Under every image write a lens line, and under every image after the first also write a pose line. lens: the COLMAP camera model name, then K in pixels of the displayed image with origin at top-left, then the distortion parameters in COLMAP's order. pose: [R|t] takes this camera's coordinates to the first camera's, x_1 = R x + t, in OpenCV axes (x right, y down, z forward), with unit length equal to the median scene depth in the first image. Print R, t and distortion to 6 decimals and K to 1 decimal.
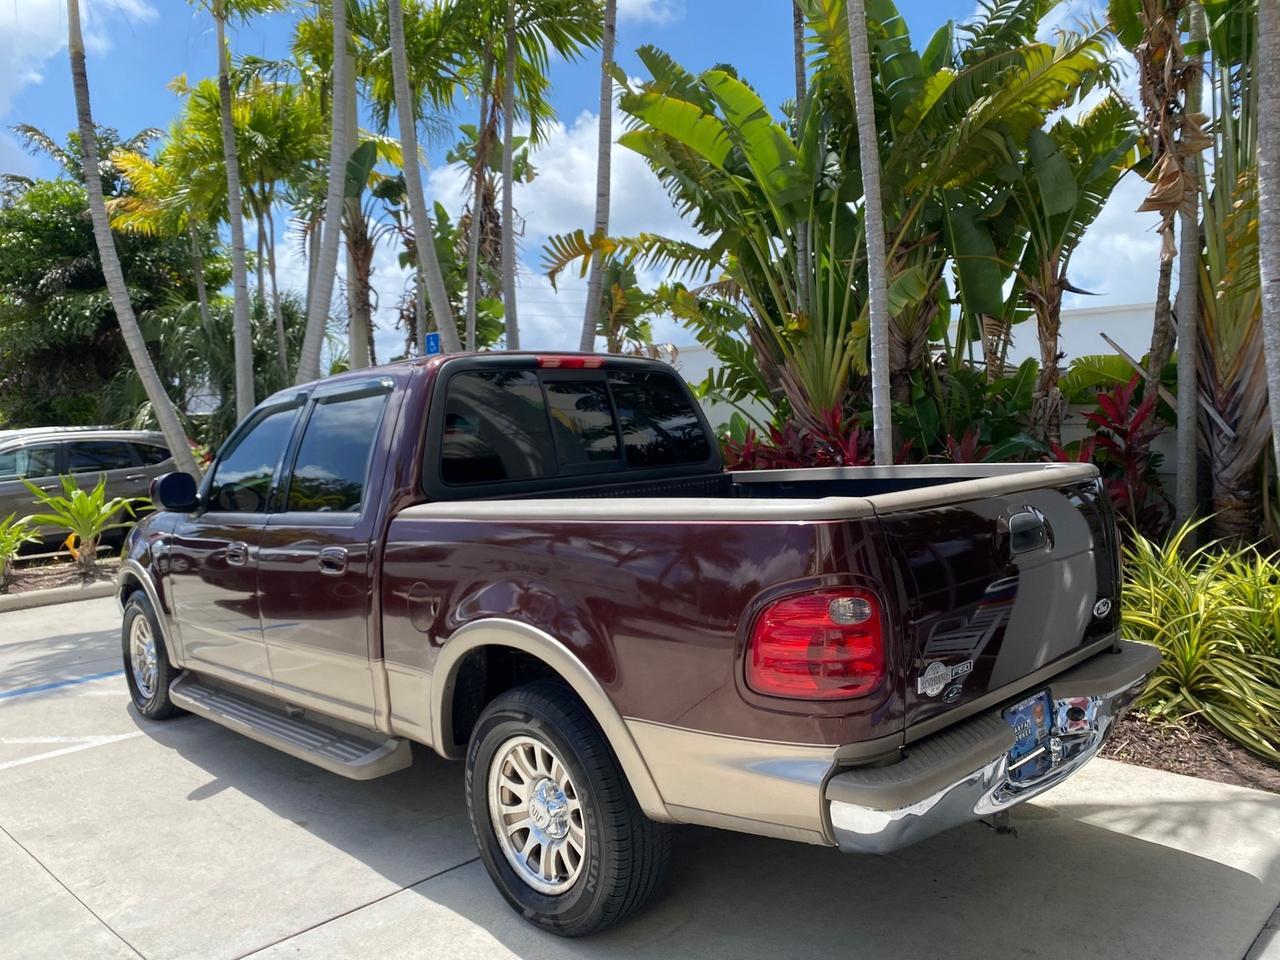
lens RADIAL K [[989.5, 0, 642.4], [0, 989.5, 480.4], [0, 0, 1]] dist [0.015776, -0.017793]
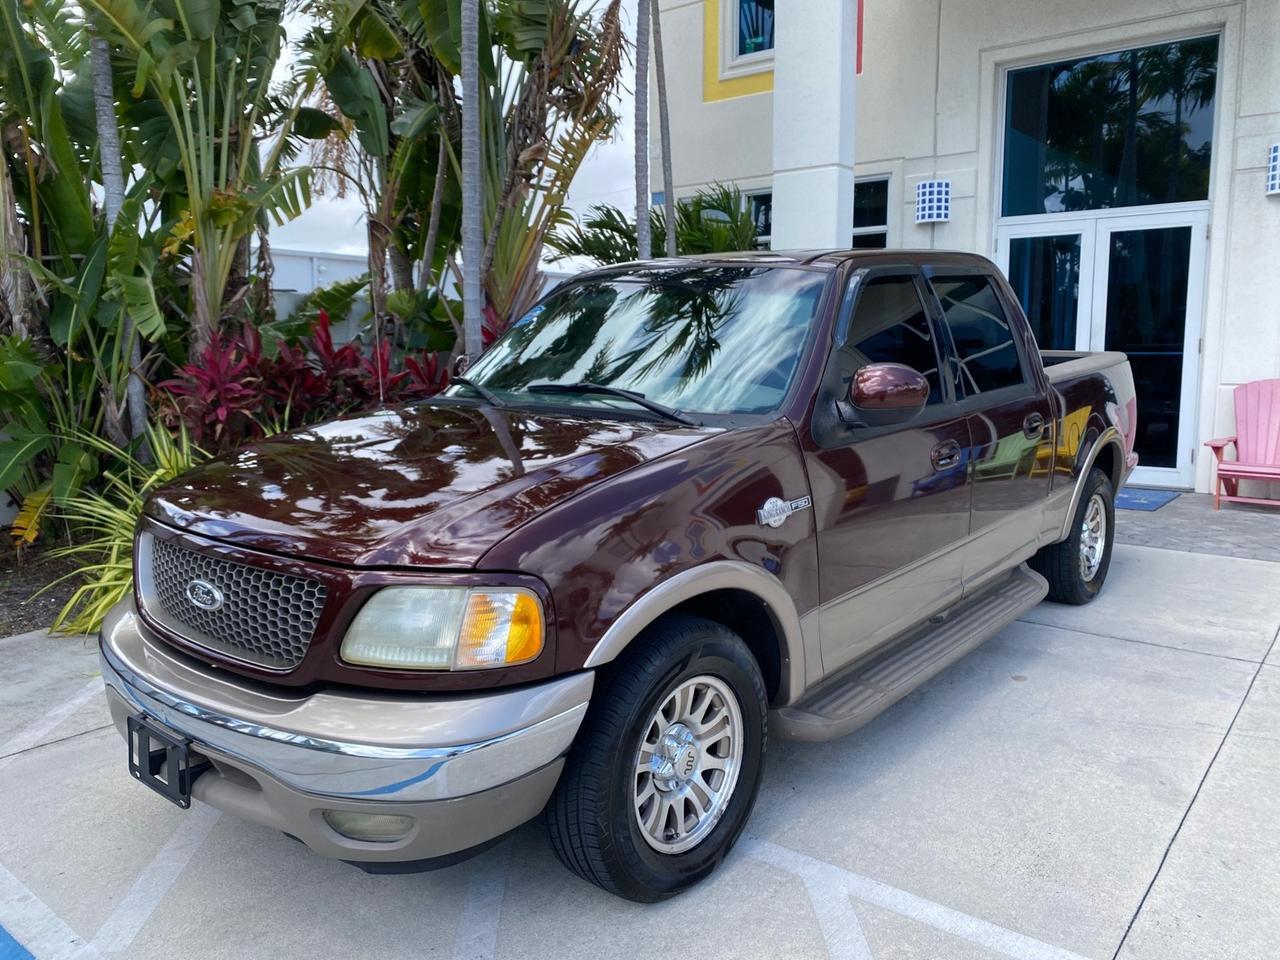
lens RADIAL K [[989.5, 0, 638.3], [0, 989.5, 475.6], [0, 0, 1]] dist [0.015776, -0.017793]
pose [[-0.091408, -0.108427, 0.989893, -1.059614], [0.072071, 0.990727, 0.115173, -0.021077], [-0.993202, 0.081871, -0.082746, 1.160641]]
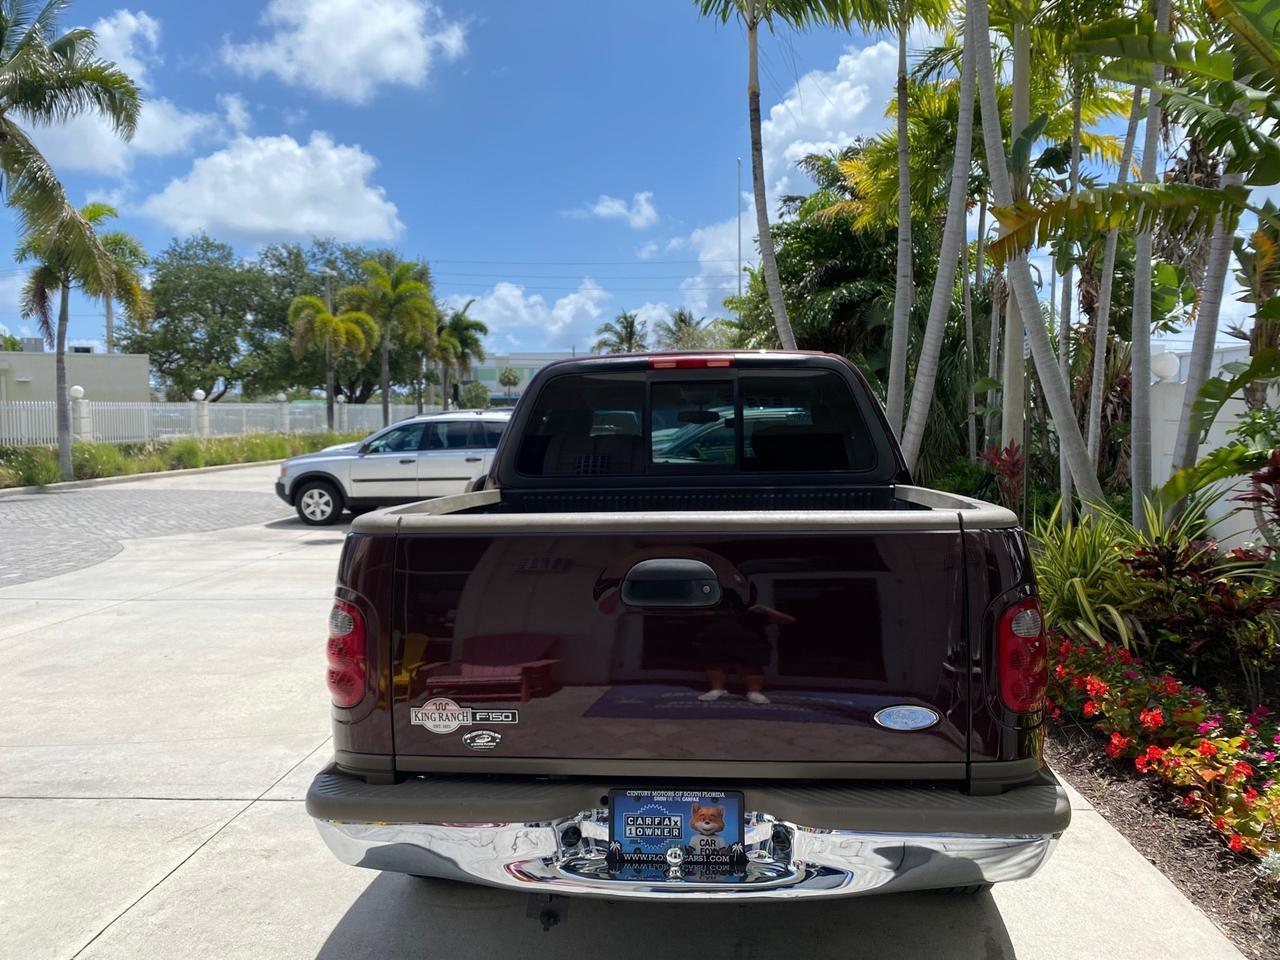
lens RADIAL K [[989.5, 0, 648.6], [0, 989.5, 476.2], [0, 0, 1]] dist [0.015776, -0.017793]
pose [[0.657745, 0.073837, -0.749613, 0.540538], [-0.058753, 0.997181, 0.046670, -0.039827], [0.750946, 0.013345, 0.660229, 0.254042]]
